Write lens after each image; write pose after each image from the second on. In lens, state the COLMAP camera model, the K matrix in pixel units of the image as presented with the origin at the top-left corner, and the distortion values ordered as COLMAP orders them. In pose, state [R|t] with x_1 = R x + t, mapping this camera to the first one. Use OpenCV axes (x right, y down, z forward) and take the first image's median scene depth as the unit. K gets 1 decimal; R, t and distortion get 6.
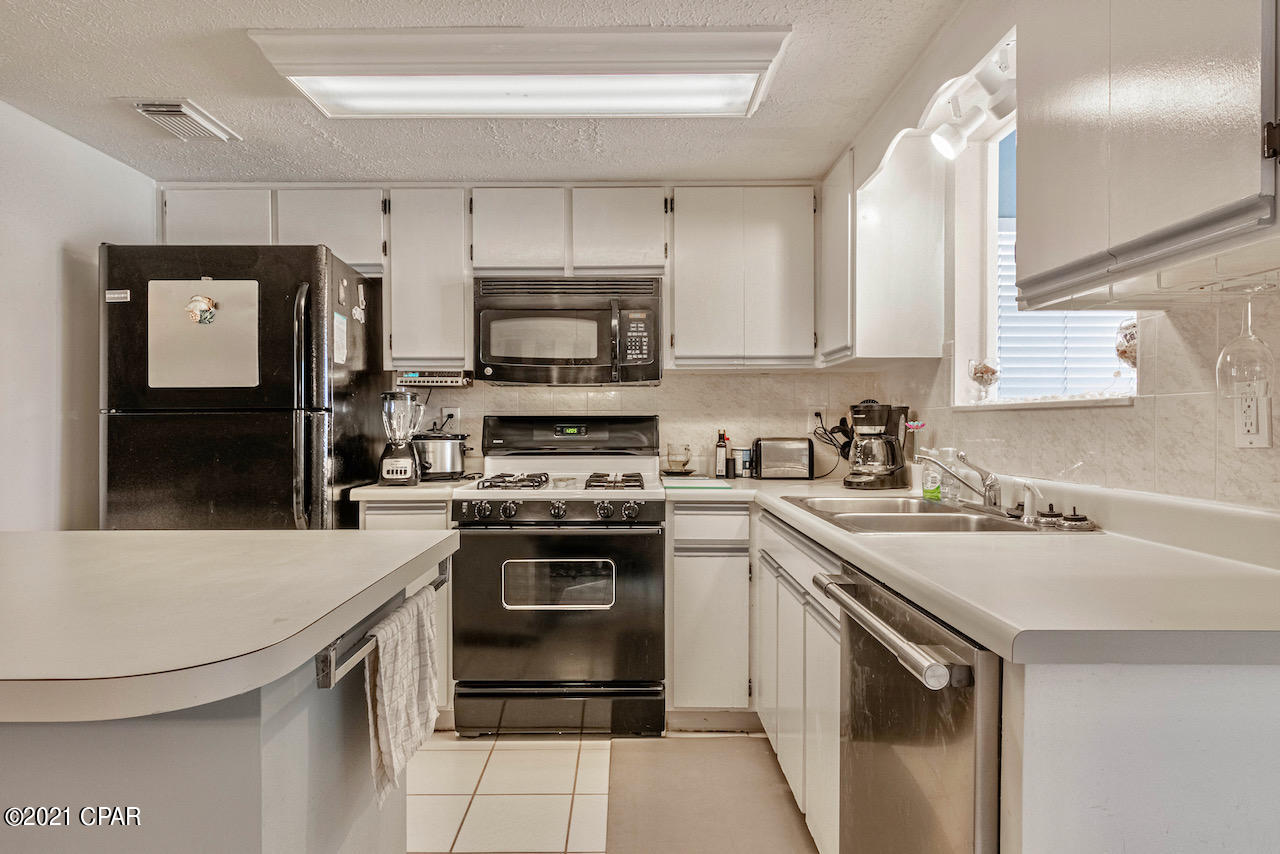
lens RADIAL K [[720.2, 0, 640.0], [0, 720.2, 427.0], [0, 0, 1]] dist [-0.001931, -0.000174]
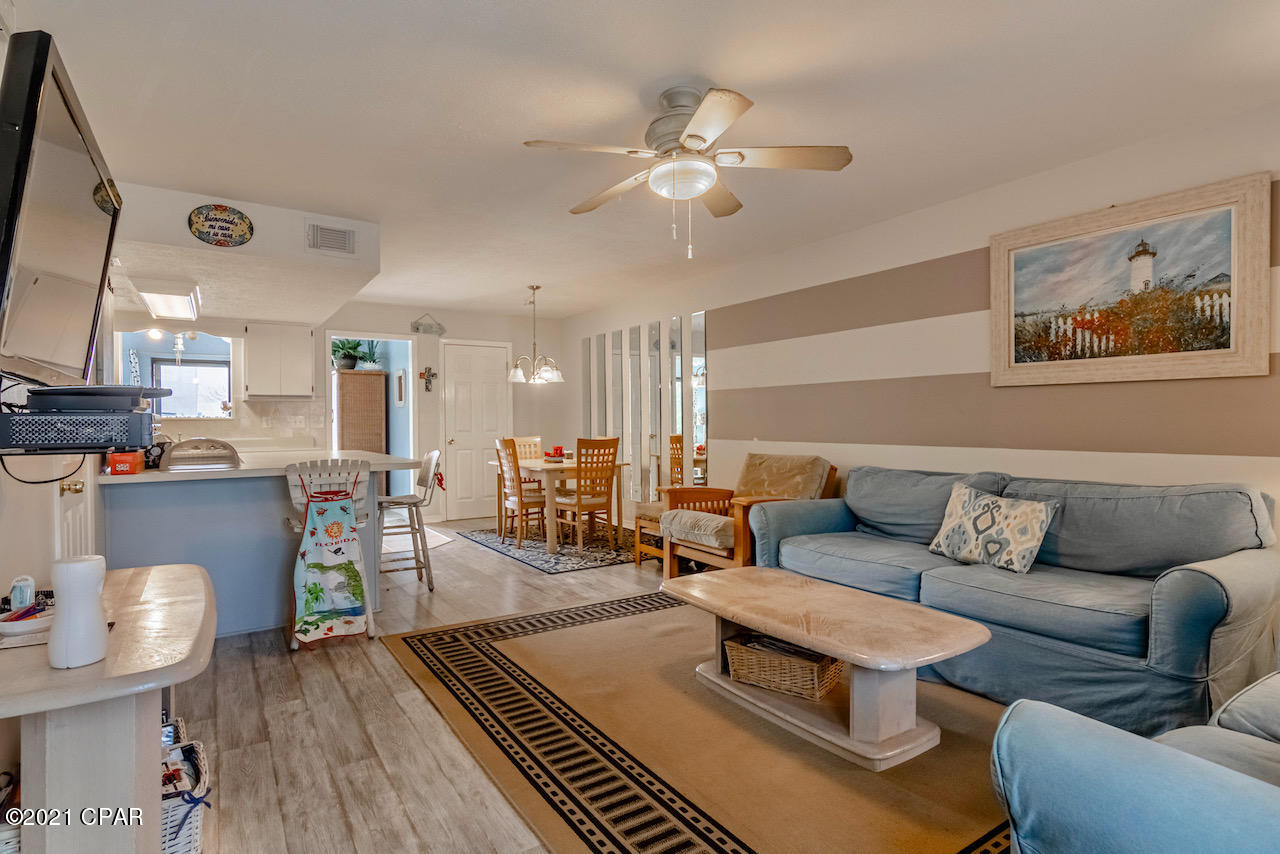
lens RADIAL K [[640.0, 0, 640.0], [0, 640.0, 427.0], [0, 0, 1]] dist [-0.001371, -0.000259]
pose [[-0.559048, -0.001956, 0.829133, -2.656073], [0.013598, 0.999841, 0.011528, 0.001145], [-0.829024, 0.017719, -0.558933, 0.723372]]
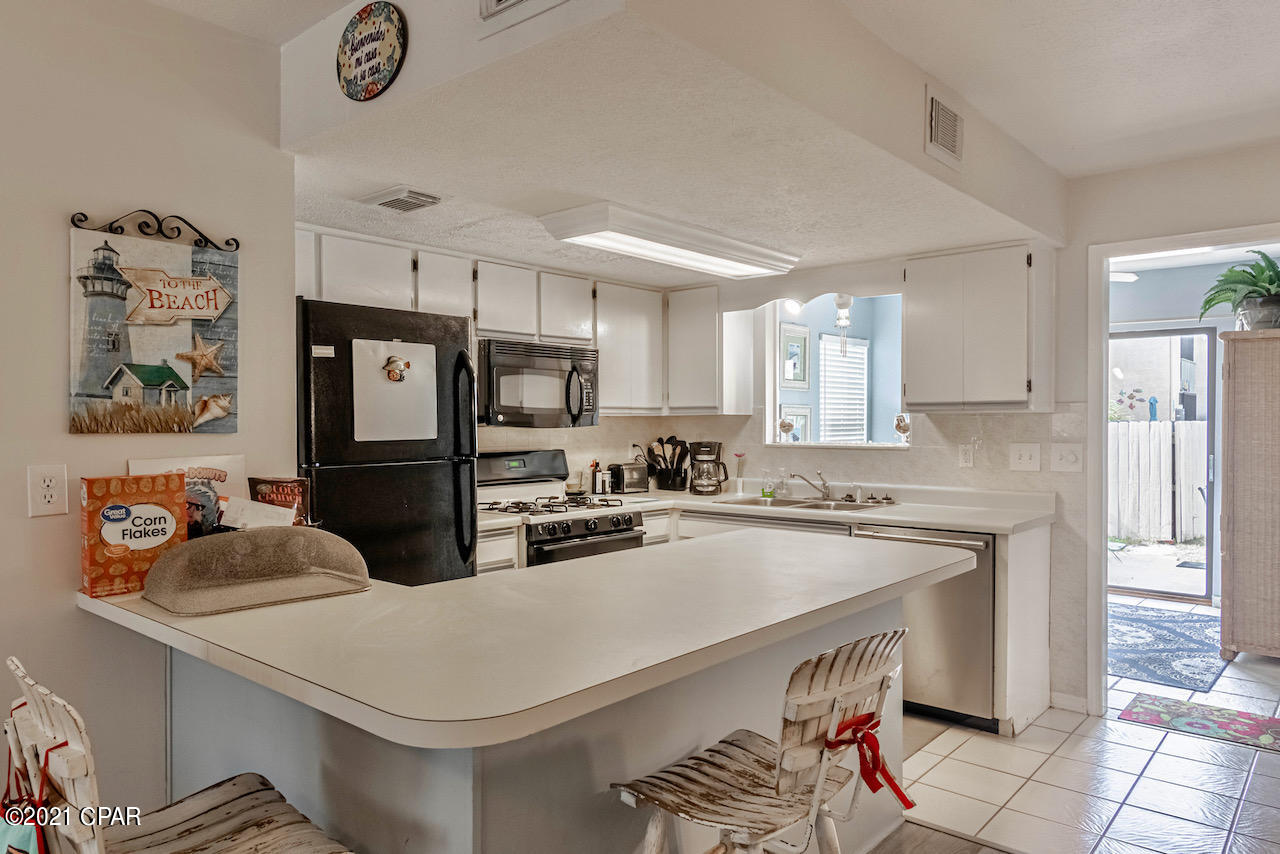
lens RADIAL K [[848.5, 0, 640.0], [0, 848.5, 427.0], [0, 0, 1]] dist [-0.002735, -0.000996]
pose [[0.654895, -0.003782, 0.755710, -1.328094], [0.004587, 0.999989, 0.001029, -0.073999], [-0.755706, 0.002793, 0.654906, -0.121486]]
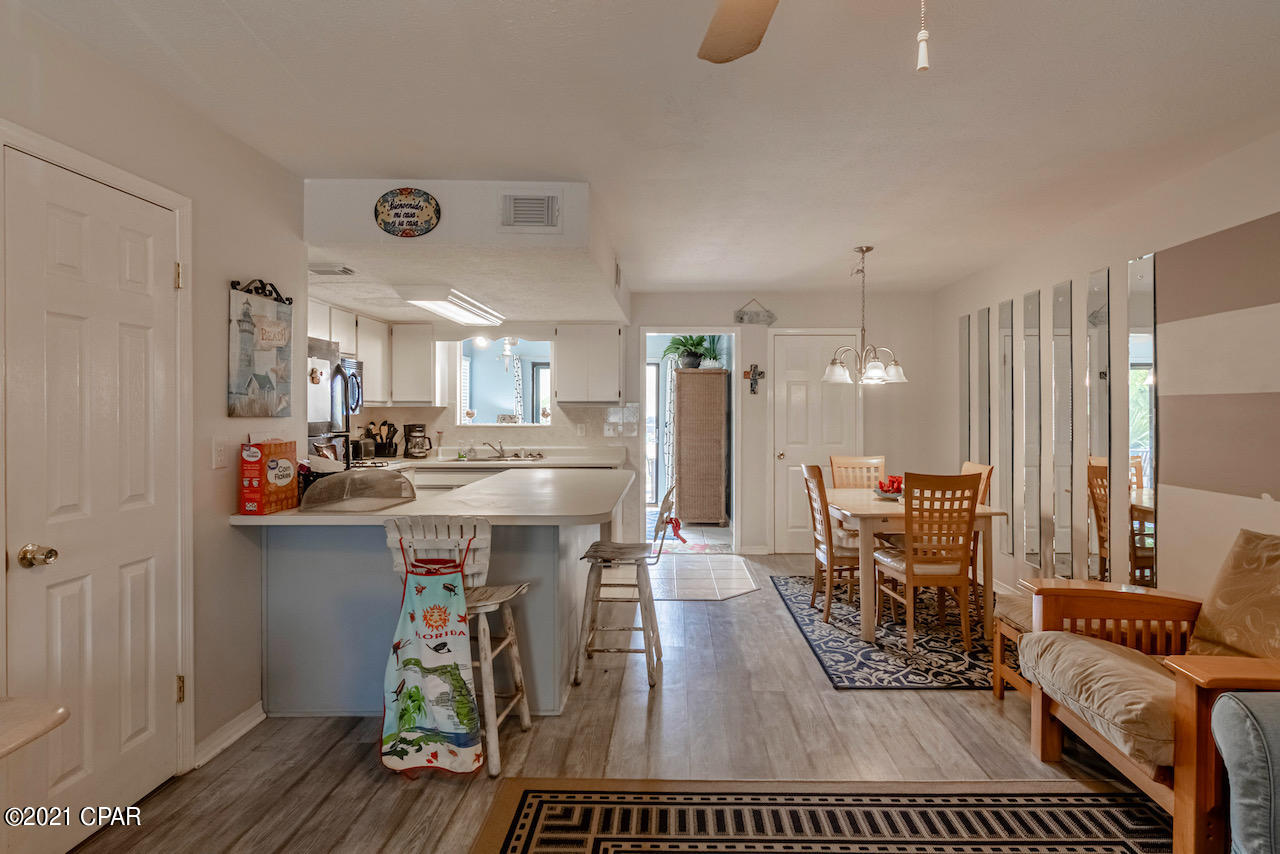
lens RADIAL K [[667.7, 0, 679.5], [0, 667.7, 410.9], [0, 0, 1]] dist [-0.002608, -0.001086]
pose [[-0.008602, 0.003244, 0.999958, -2.165524], [0.002689, 0.999991, -0.003221, -0.073641], [-0.999959, 0.002661, -0.008611, 0.158900]]
